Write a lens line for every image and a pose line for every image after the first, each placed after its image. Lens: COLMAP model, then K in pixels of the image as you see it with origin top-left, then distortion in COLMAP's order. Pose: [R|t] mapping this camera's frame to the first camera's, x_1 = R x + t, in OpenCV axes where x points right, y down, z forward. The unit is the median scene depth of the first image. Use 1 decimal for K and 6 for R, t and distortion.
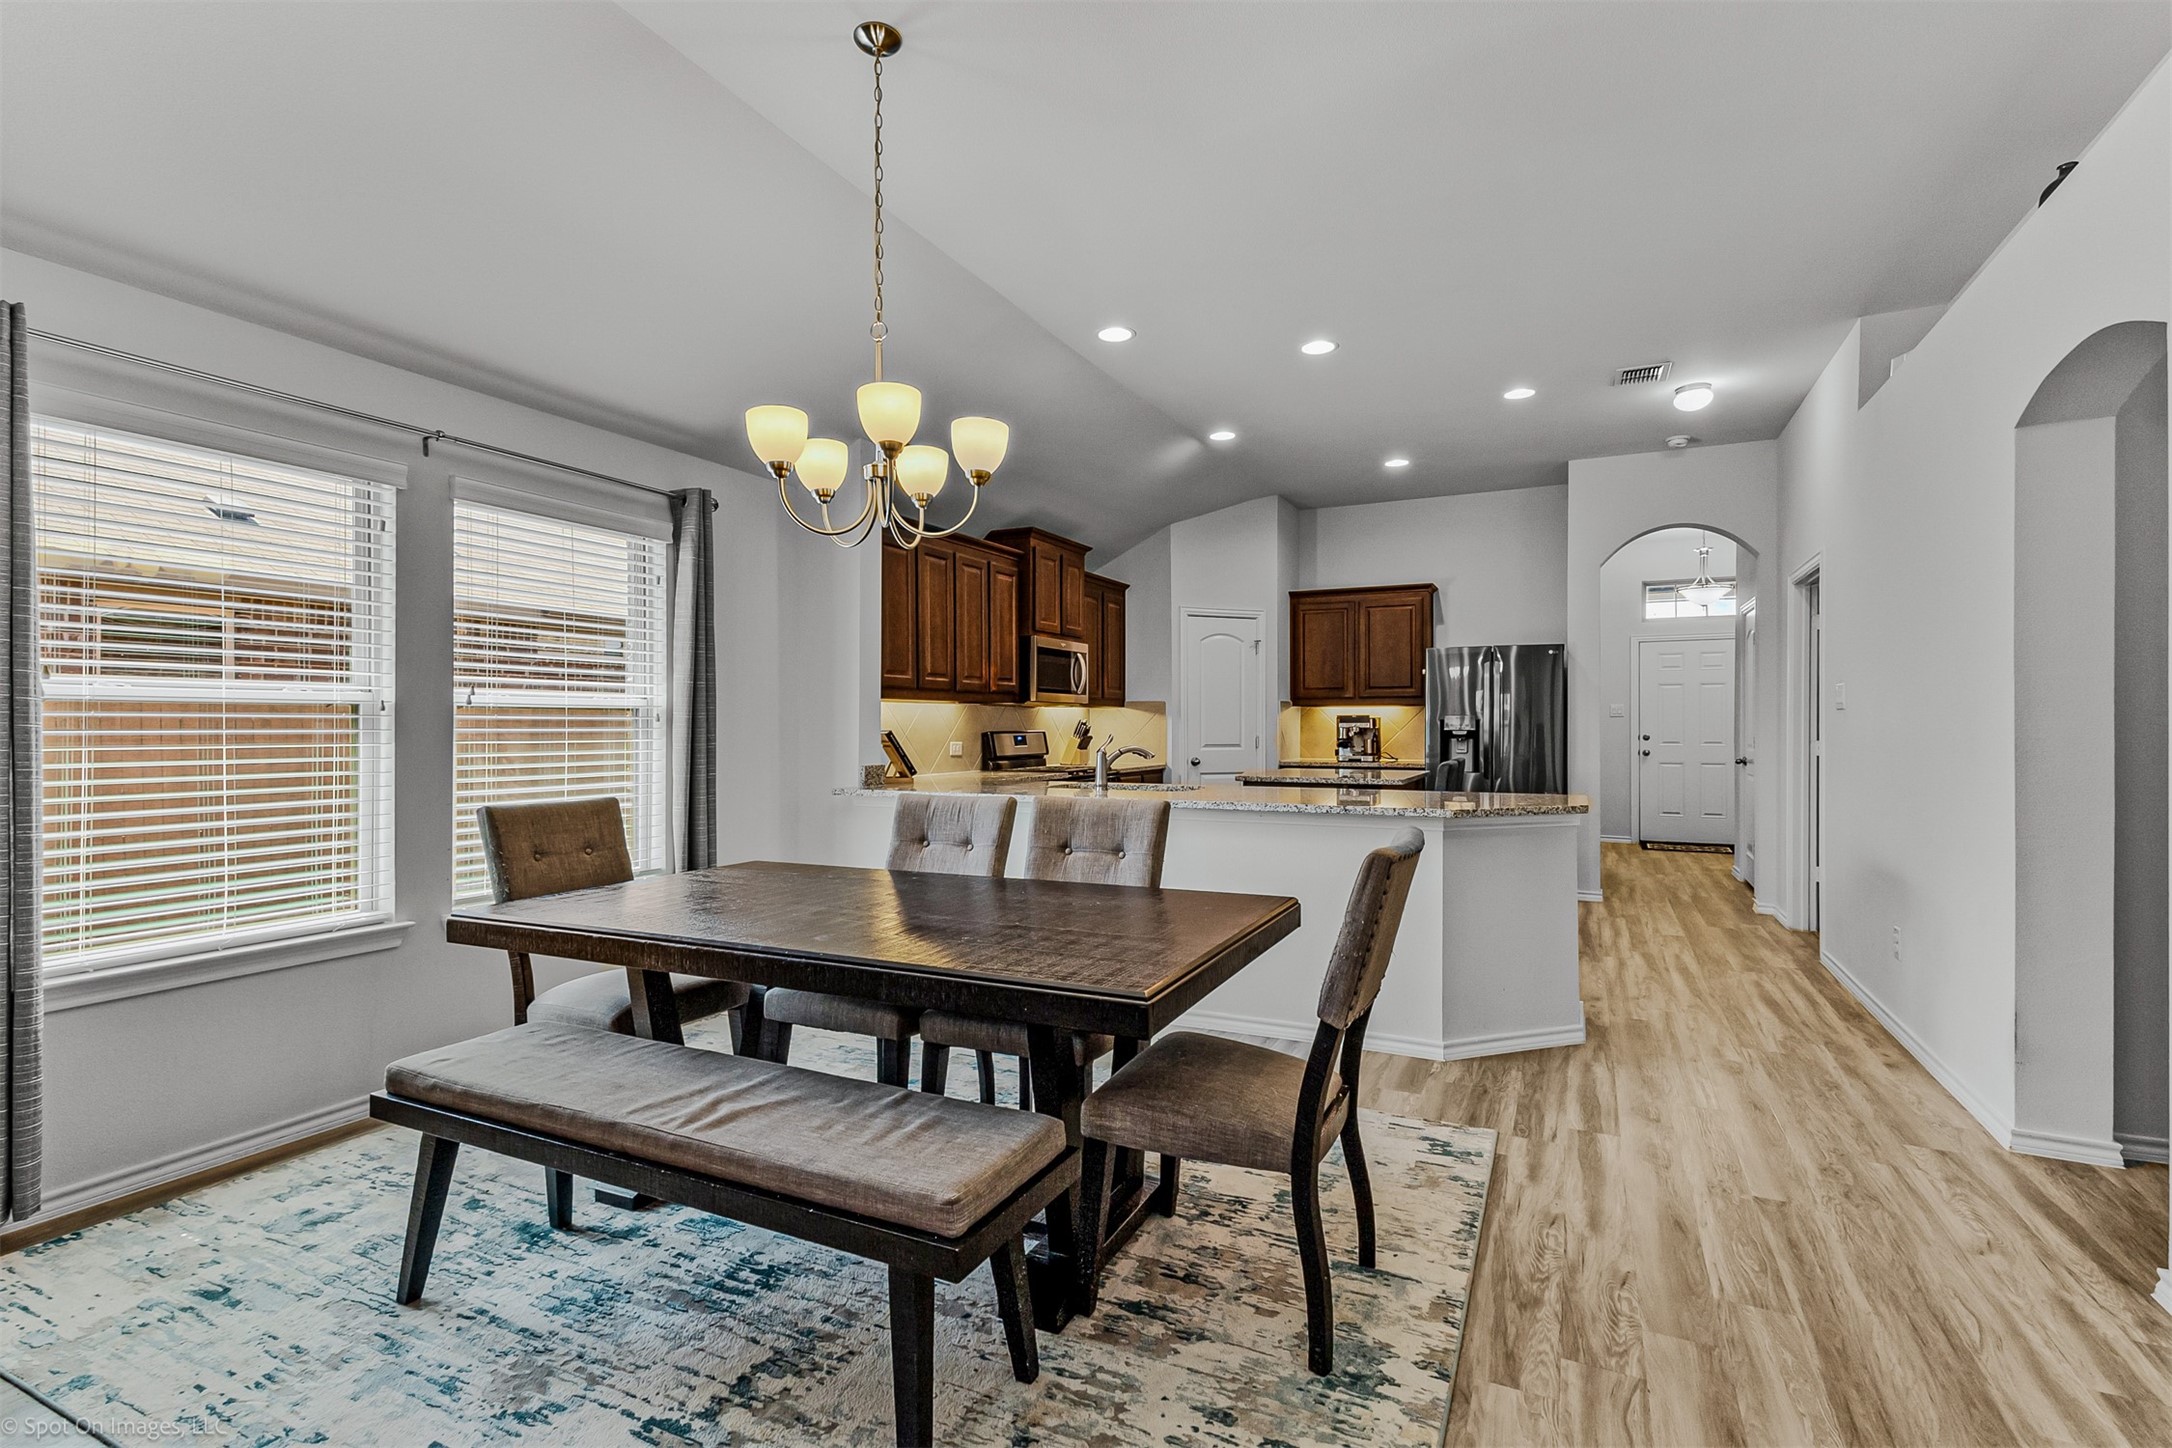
lens RADIAL K [[1015.6, 0, 1084.7], [0, 1015.6, 723.0], [0, 0, 1]] dist [0.027347, 0.000179]
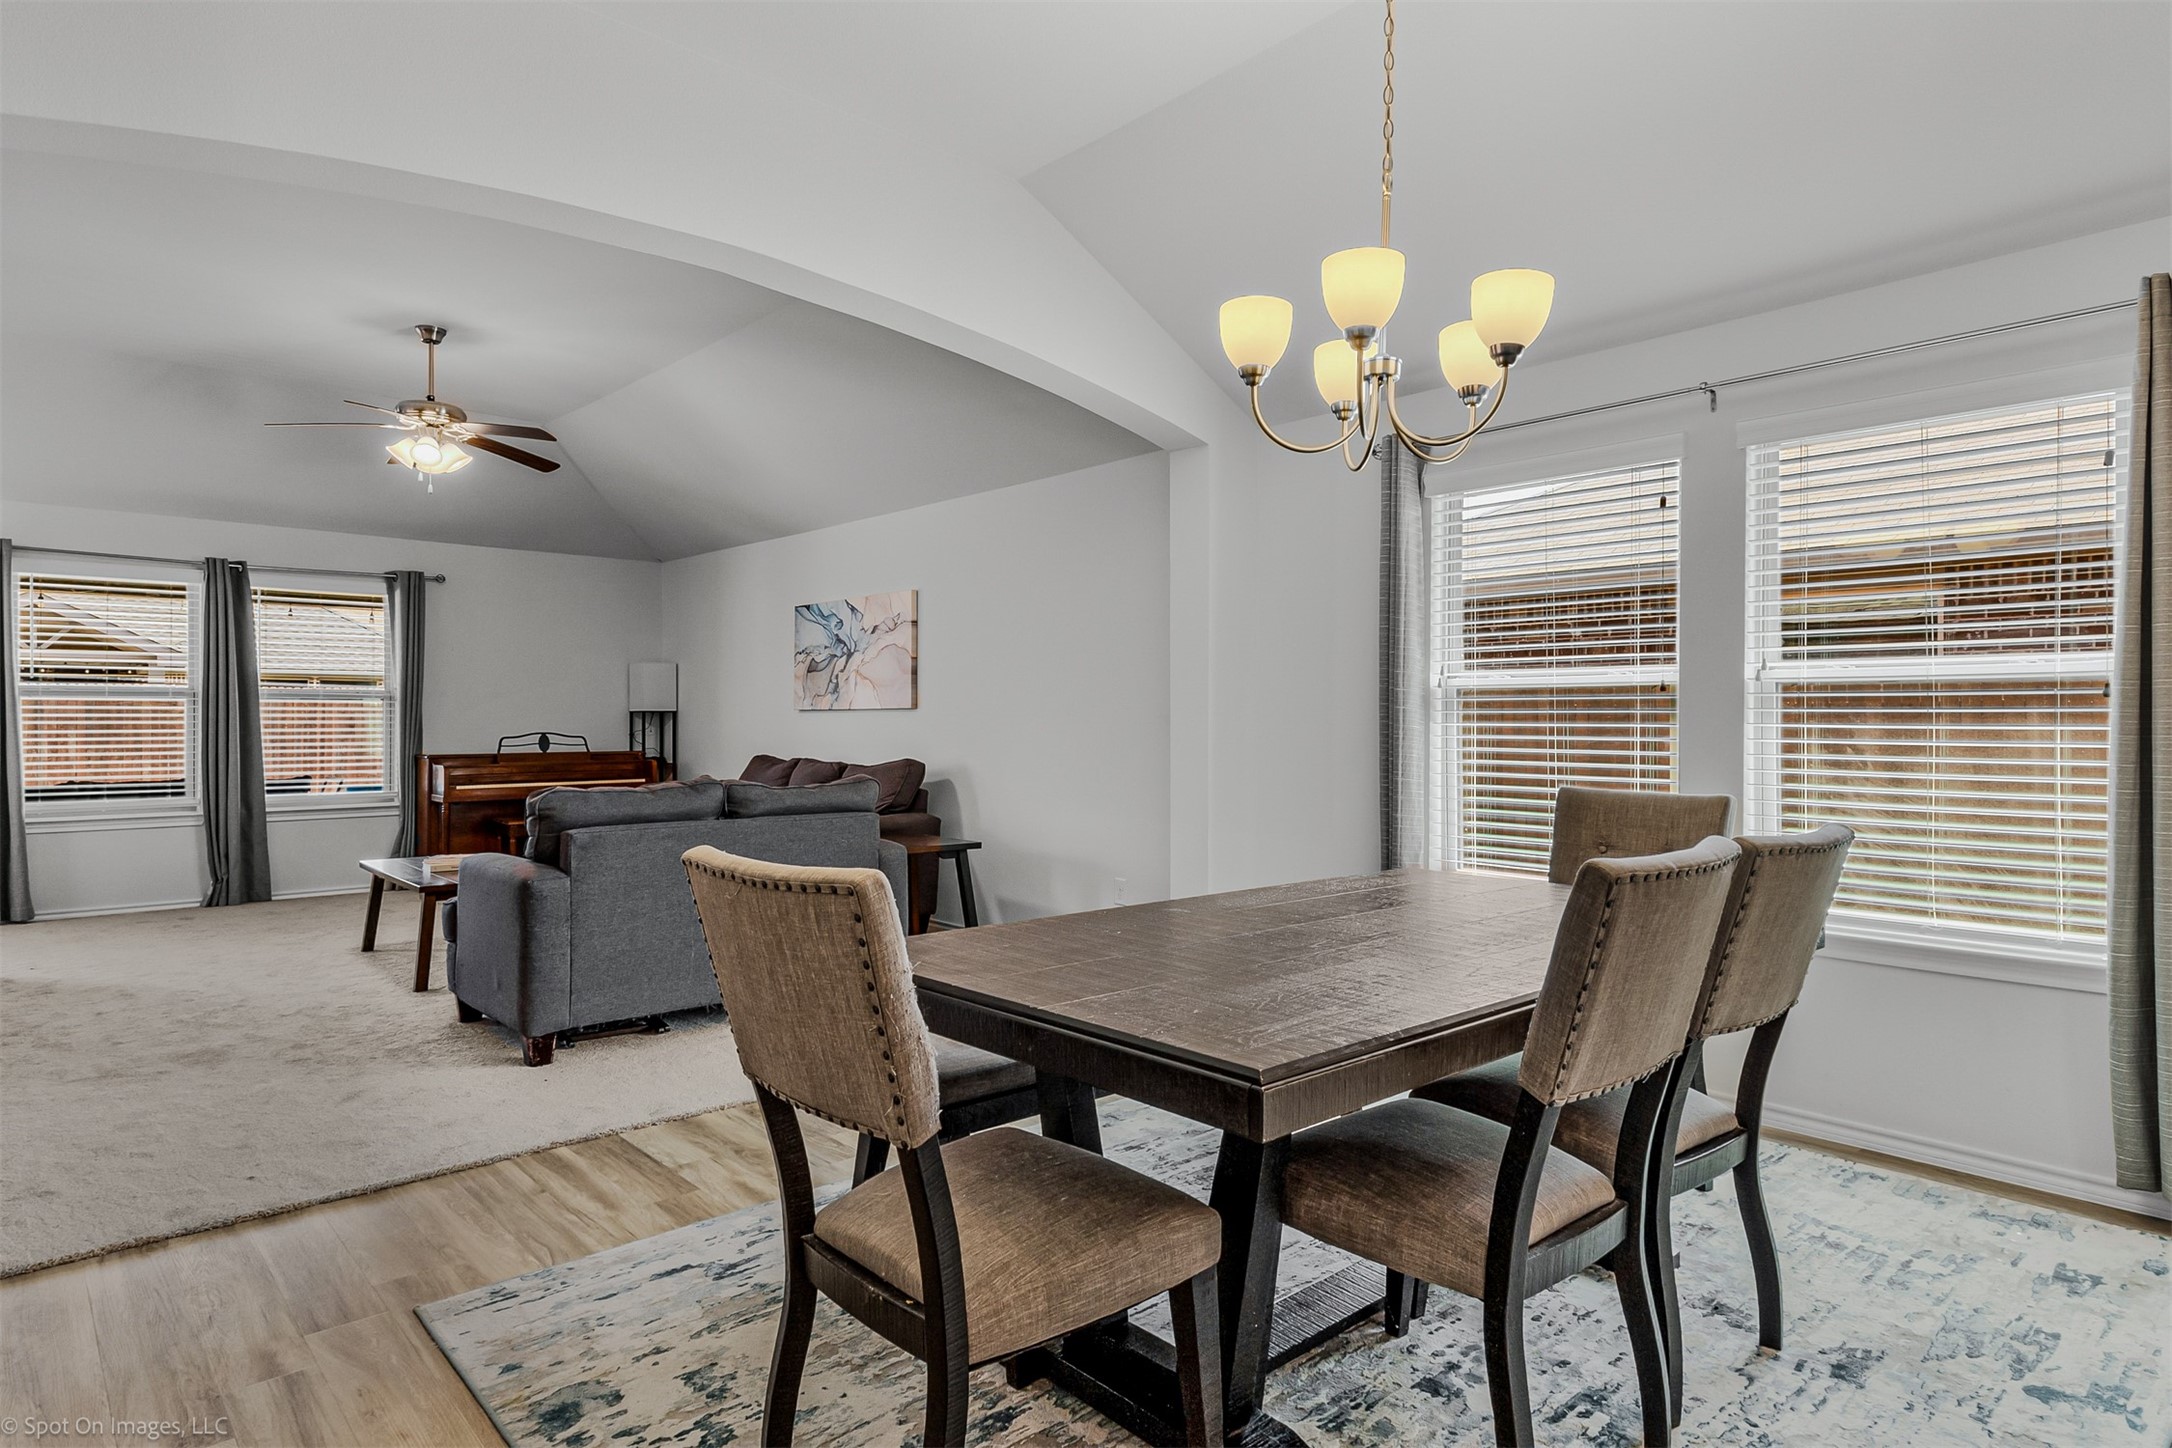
lens RADIAL K [[1186.1, 0, 1107.7], [0, 1186.1, 717.7], [0, 0, 1]] dist [0.026780, -0.015385]
pose [[-0.356173, -0.002581, -0.934416, 0.245686], [-0.002015, 0.999996, -0.001994, 0.007872], [0.934418, 0.001173, -0.356177, 0.396476]]
